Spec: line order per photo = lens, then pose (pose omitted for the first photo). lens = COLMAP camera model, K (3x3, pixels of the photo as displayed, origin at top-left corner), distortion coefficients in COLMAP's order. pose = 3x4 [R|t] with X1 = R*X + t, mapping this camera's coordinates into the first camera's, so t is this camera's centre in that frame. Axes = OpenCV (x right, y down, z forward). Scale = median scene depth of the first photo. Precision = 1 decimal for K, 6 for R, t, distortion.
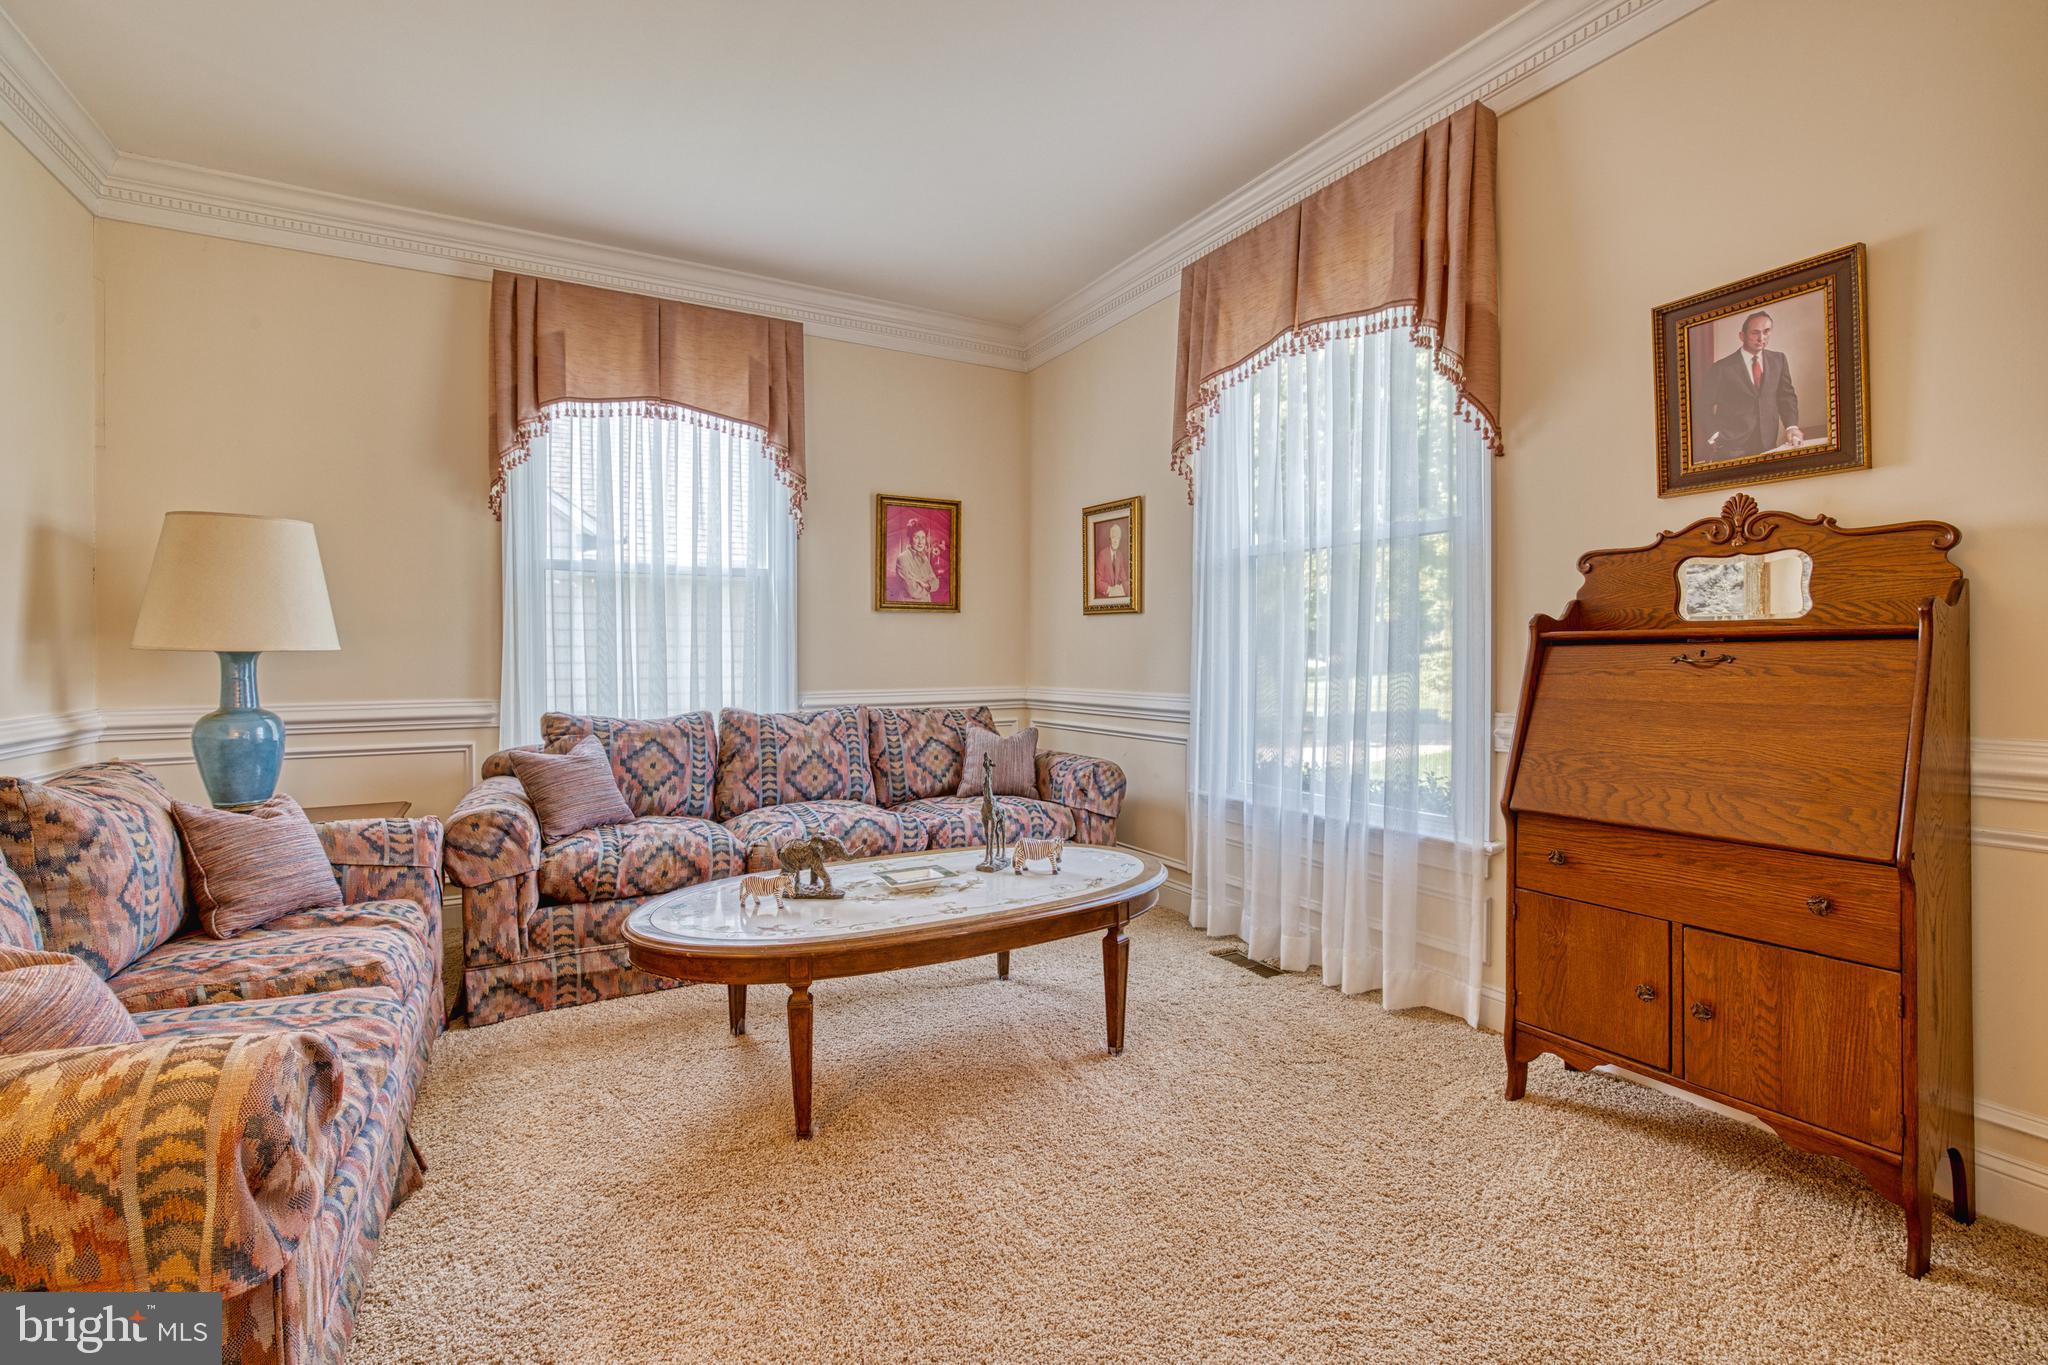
lens RADIAL K [[881.4, 0, 1023.4], [0, 881.4, 664.2], [0, 0, 1]] dist [-0.039765, 0.011953]
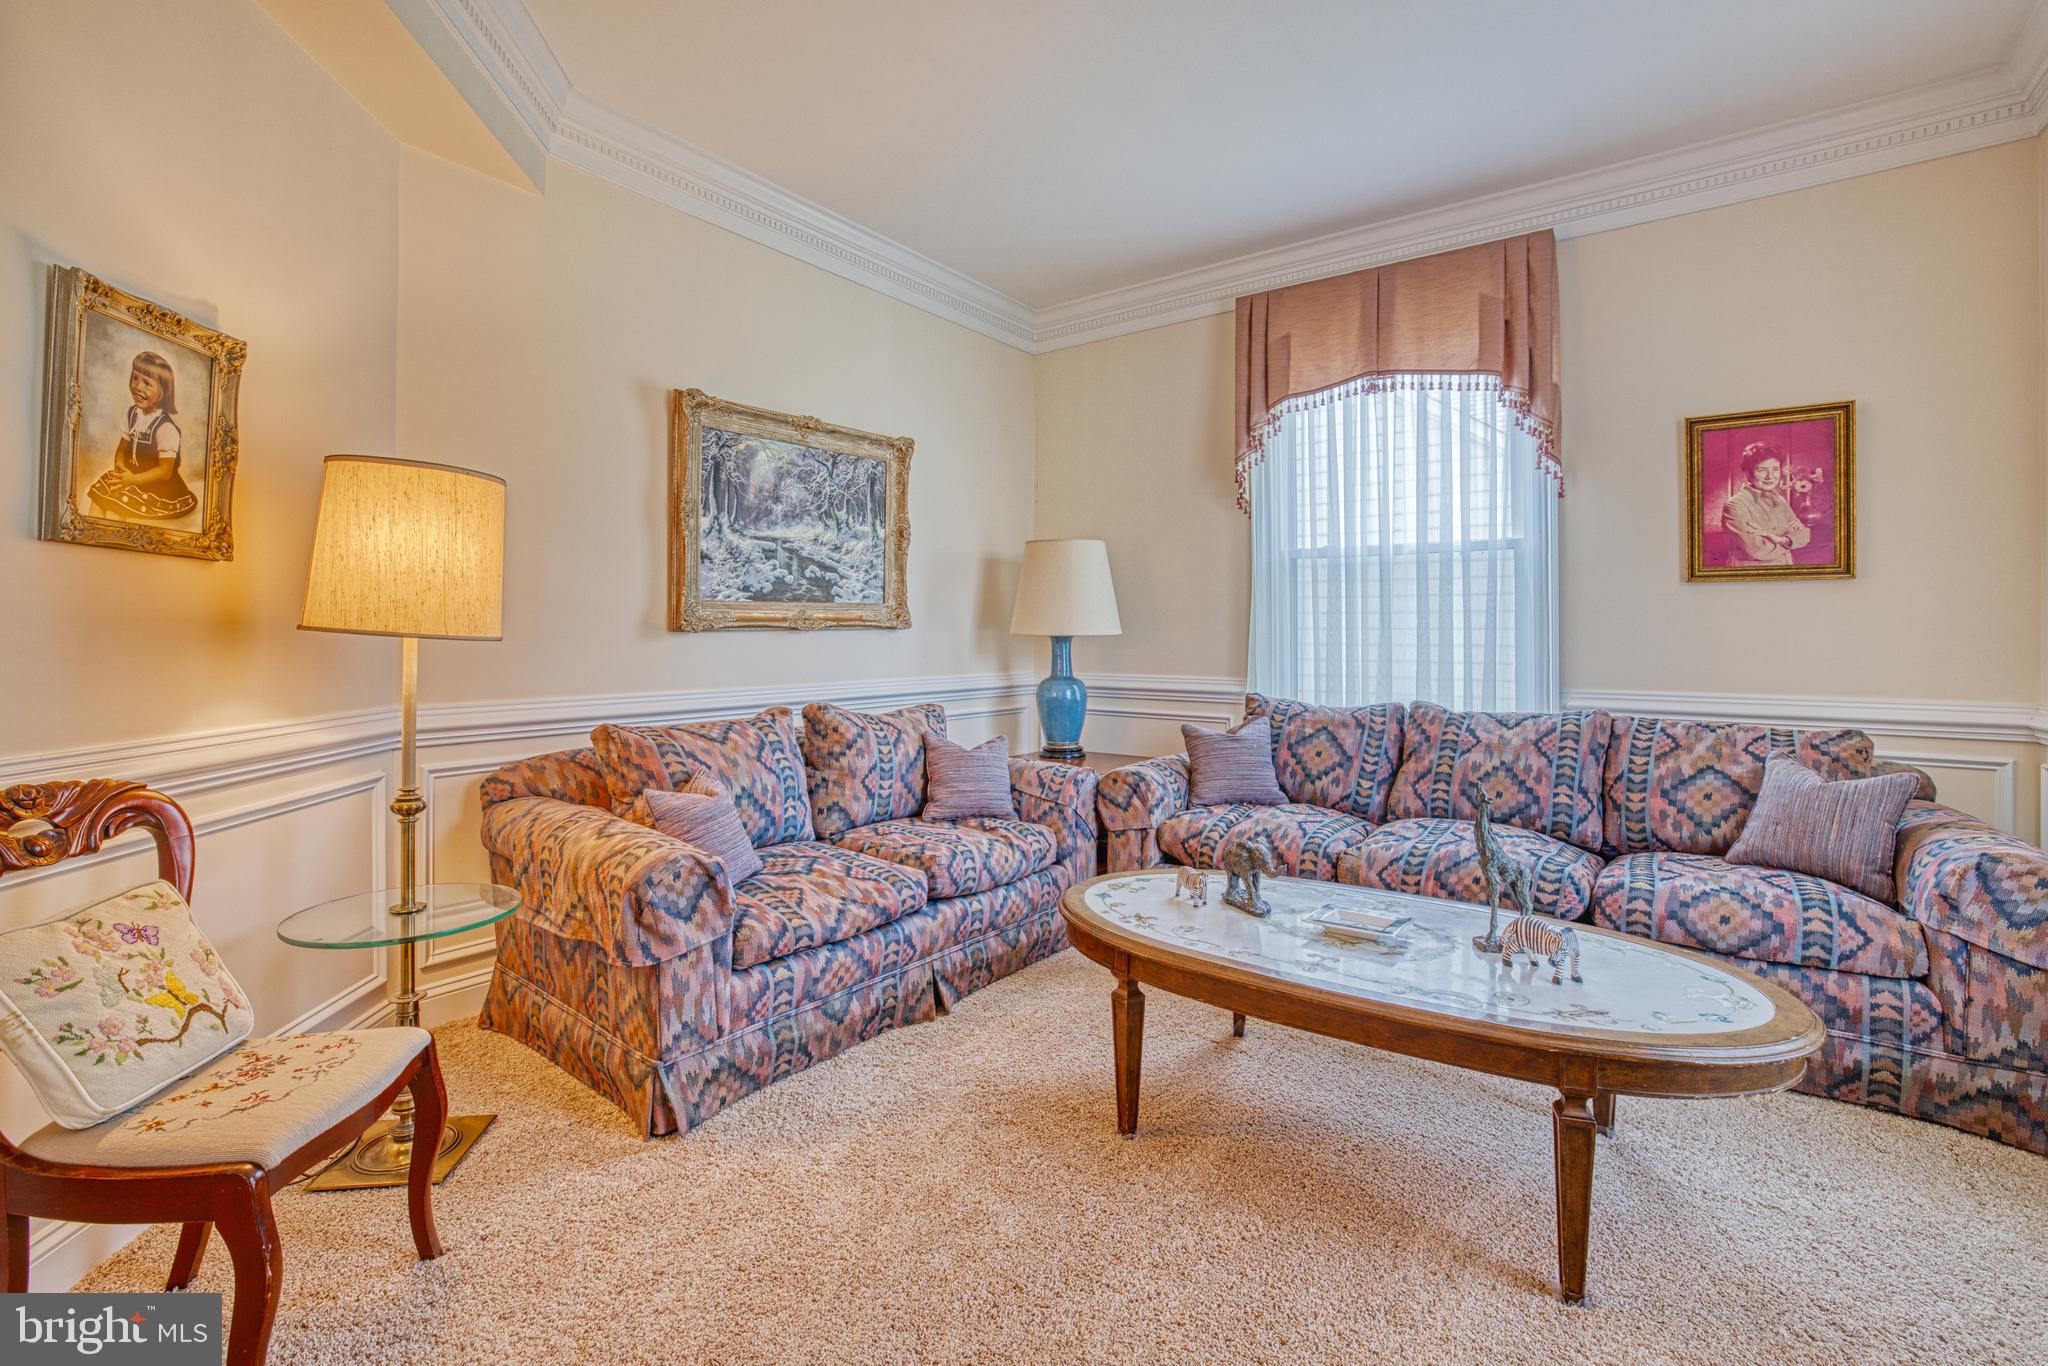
lens RADIAL K [[917.8, 0, 991.0], [0, 917.8, 620.0], [0, 0, 1]] dist [-0.013539, 0.006114]
pose [[0.410016, -0.009714, -0.912027, 0.338148], [-0.015495, 0.999725, -0.017614, -0.009741], [0.911947, 0.021354, 0.409752, 0.223434]]
